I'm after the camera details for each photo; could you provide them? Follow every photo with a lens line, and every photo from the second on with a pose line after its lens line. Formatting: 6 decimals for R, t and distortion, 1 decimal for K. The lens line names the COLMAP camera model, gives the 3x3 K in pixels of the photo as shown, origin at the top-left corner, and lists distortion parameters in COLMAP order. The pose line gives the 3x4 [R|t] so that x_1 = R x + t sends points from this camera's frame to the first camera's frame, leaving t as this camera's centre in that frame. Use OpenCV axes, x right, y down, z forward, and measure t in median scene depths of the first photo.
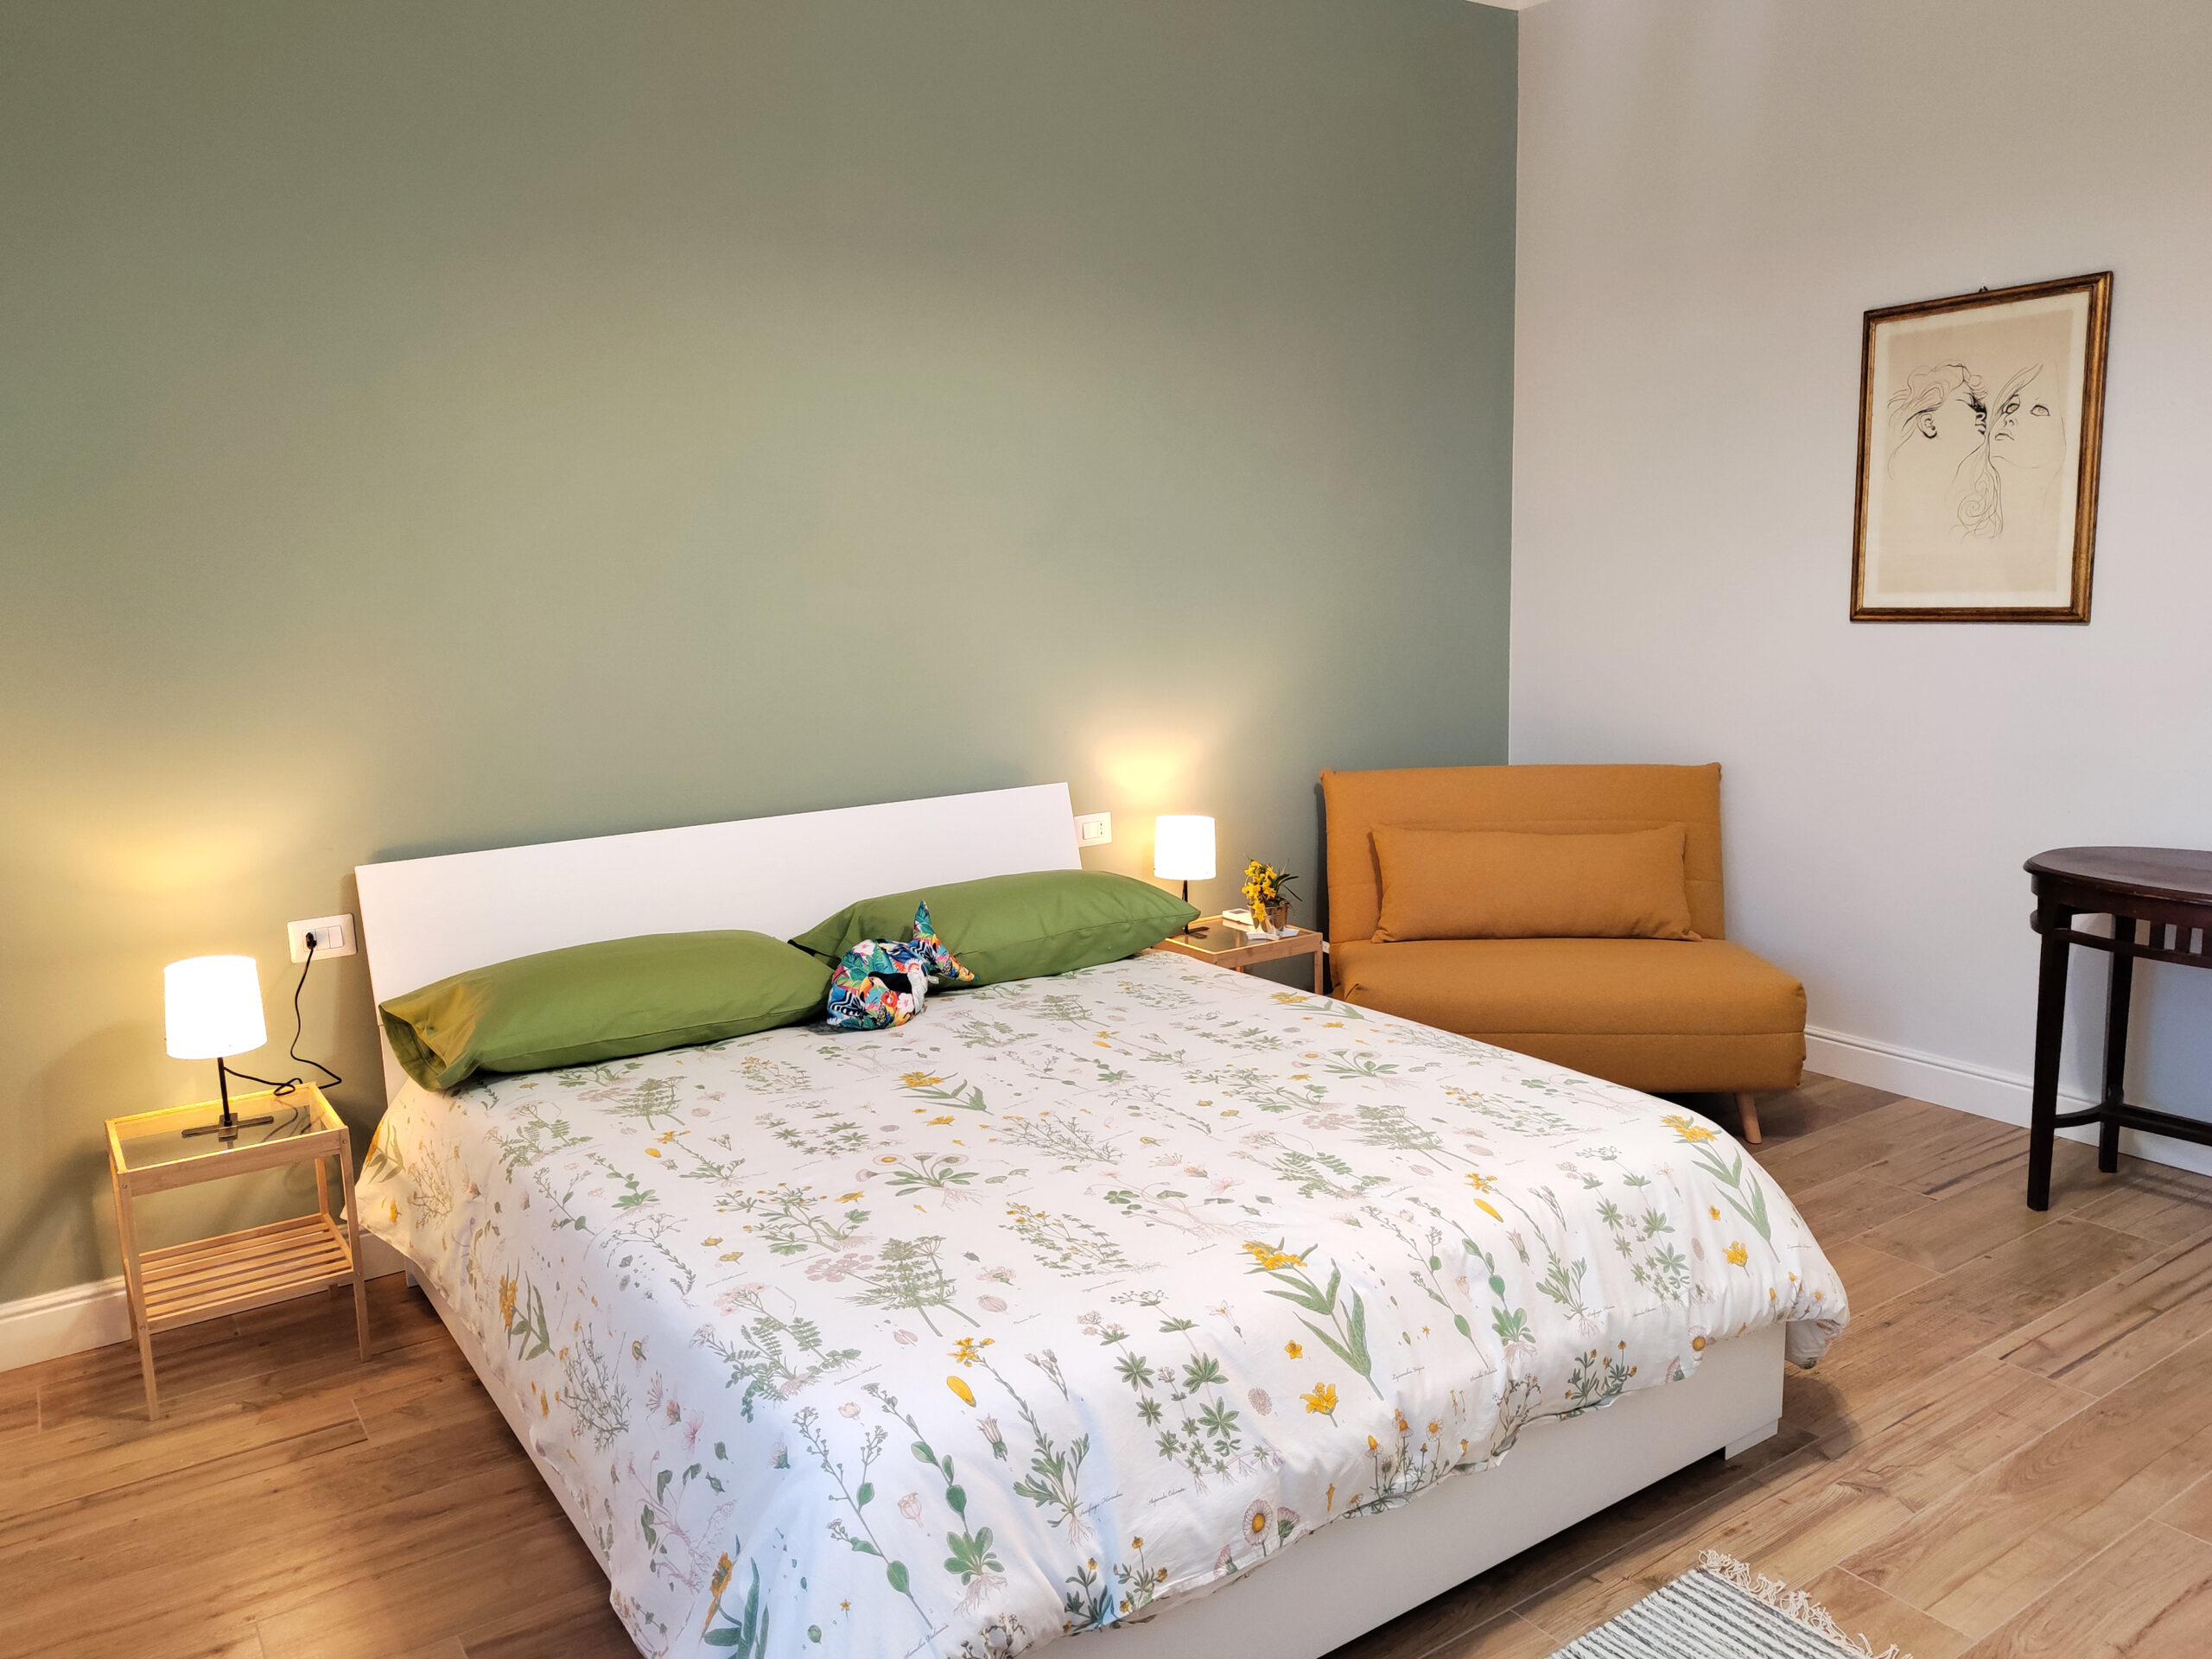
lens RADIAL K [[1551.0, 0, 1145.3], [0, 1551.0, 834.8], [0, 0, 1]] dist [0.004976, -0.001877]
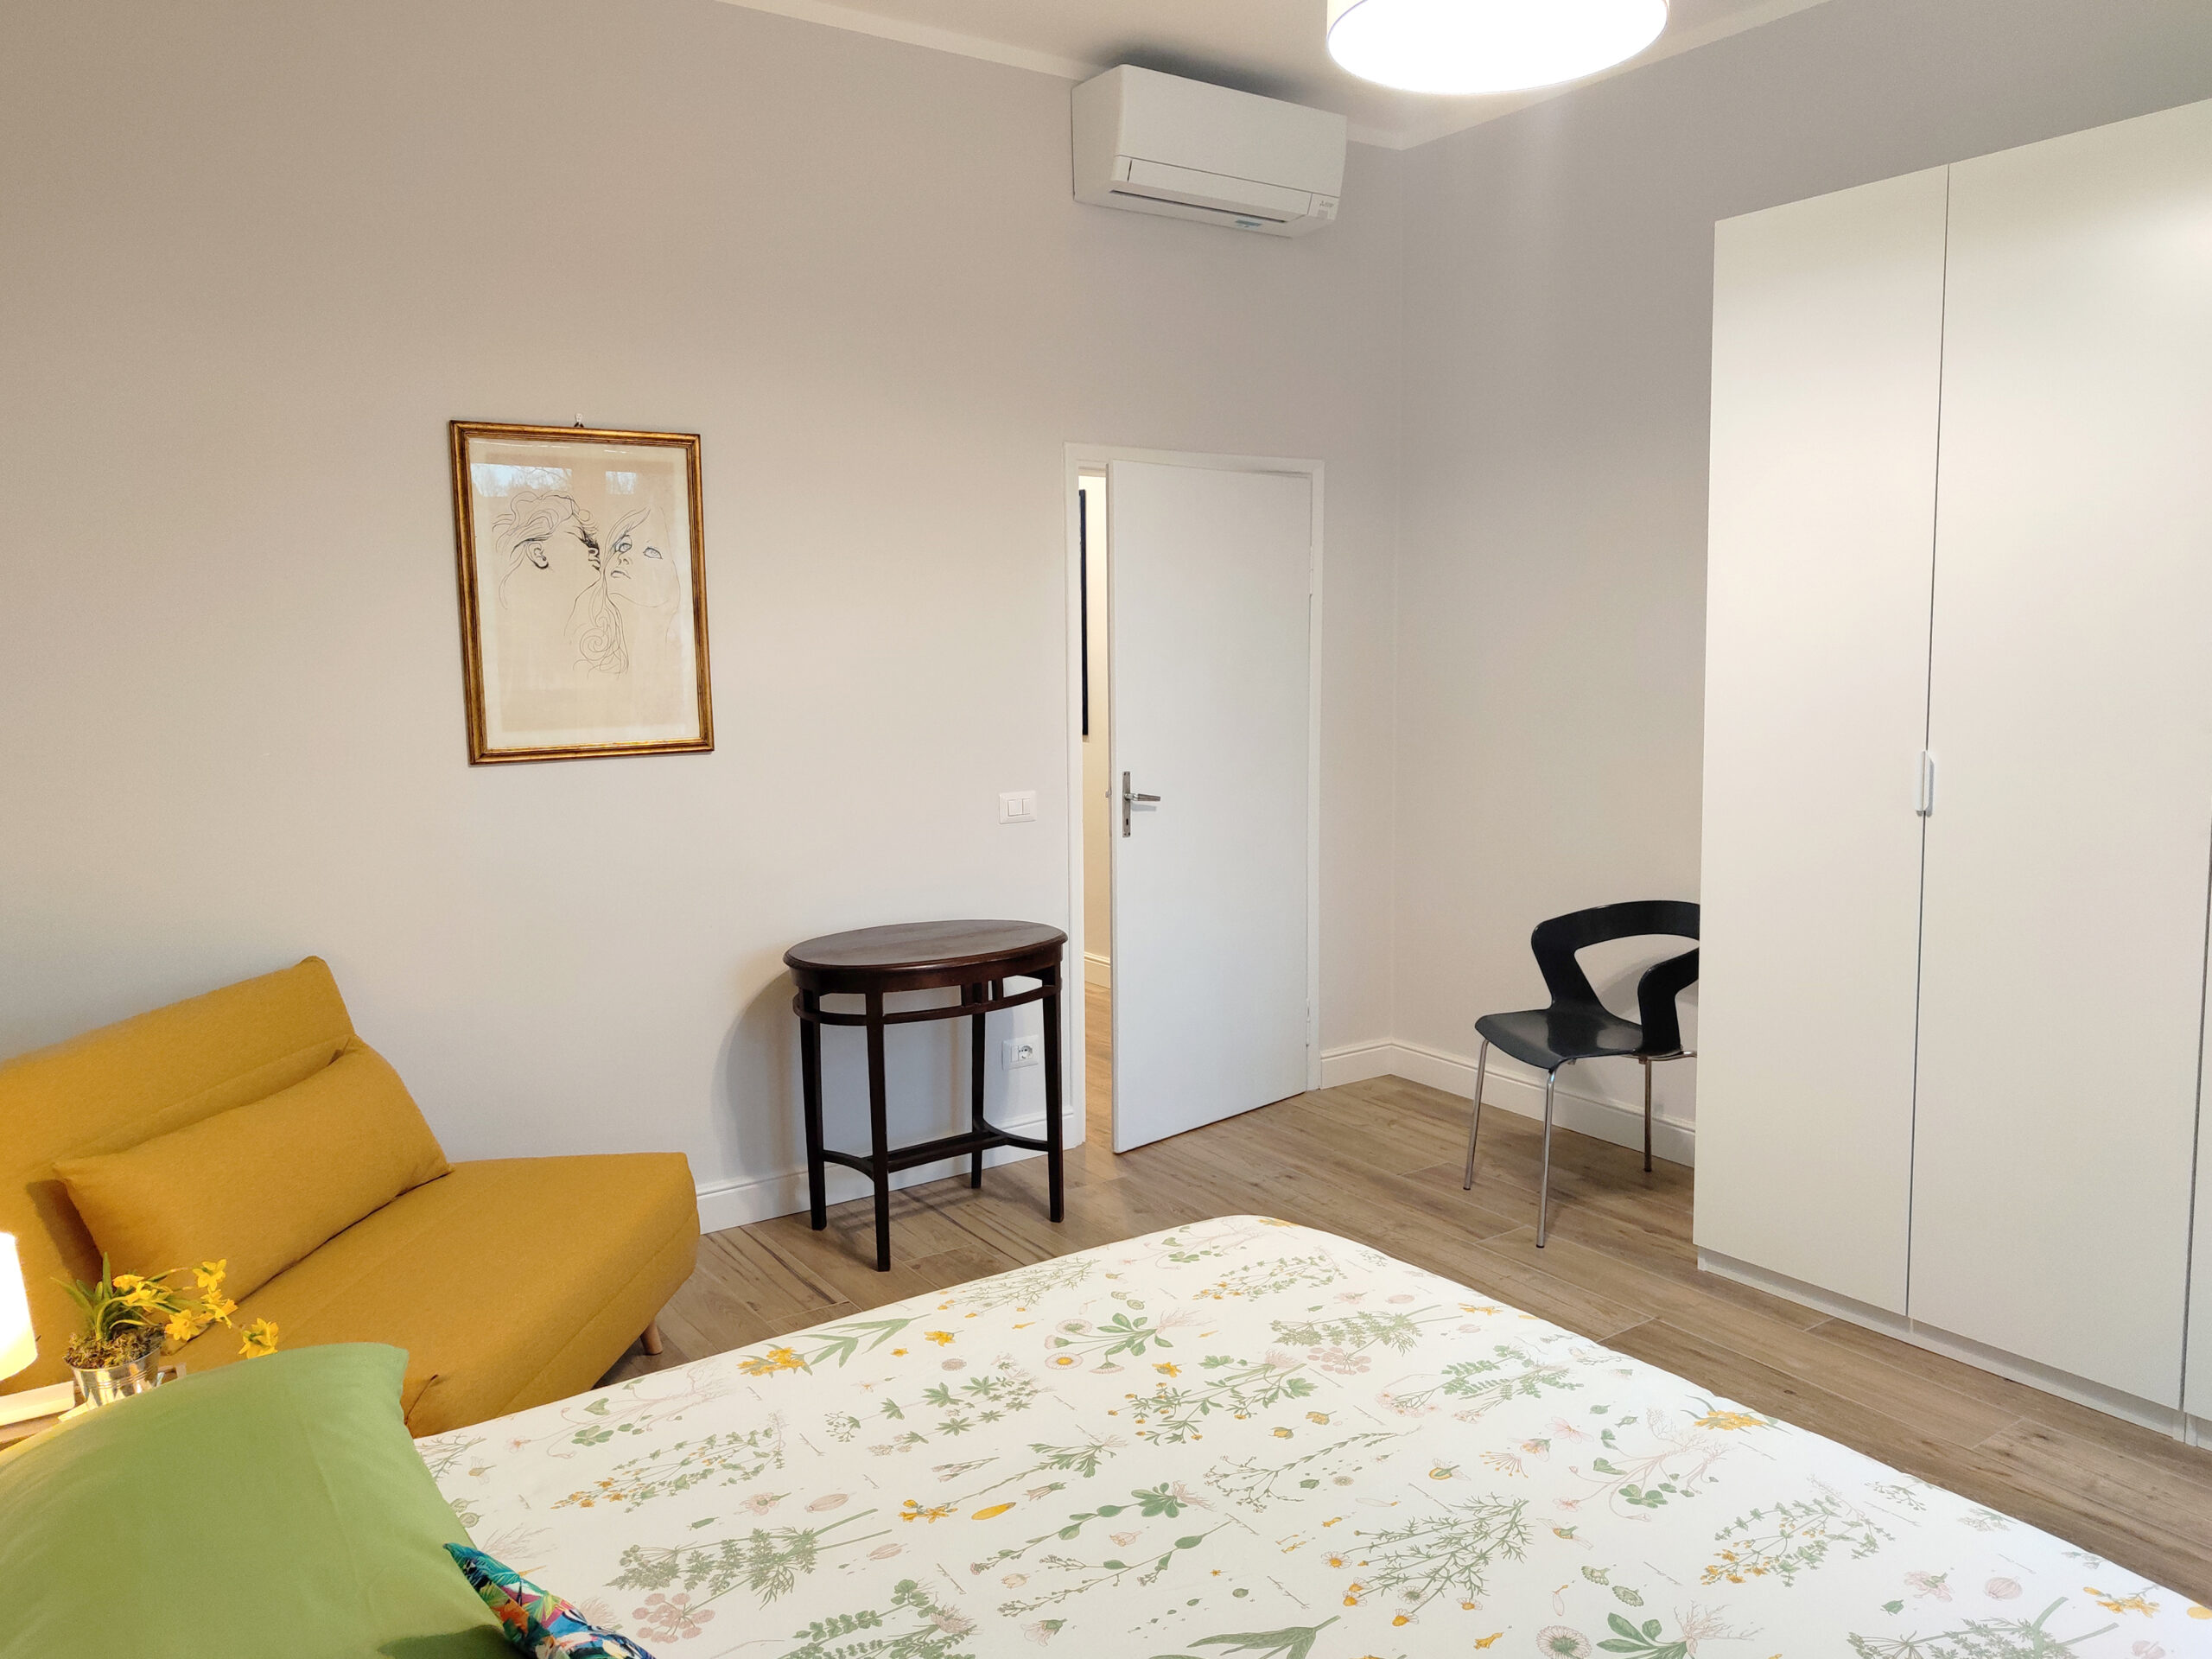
lens RADIAL K [[1546.0, 0, 1012.7], [0, 1546.0, 871.7], [0, 0, 1]] dist [-0.000611, -0.001673]
pose [[0.051389, -0.119325, 0.991524, -0.565520], [0.182914, 0.977166, 0.108117, -0.160615], [-0.981785, 0.175808, 0.072042, 0.881939]]
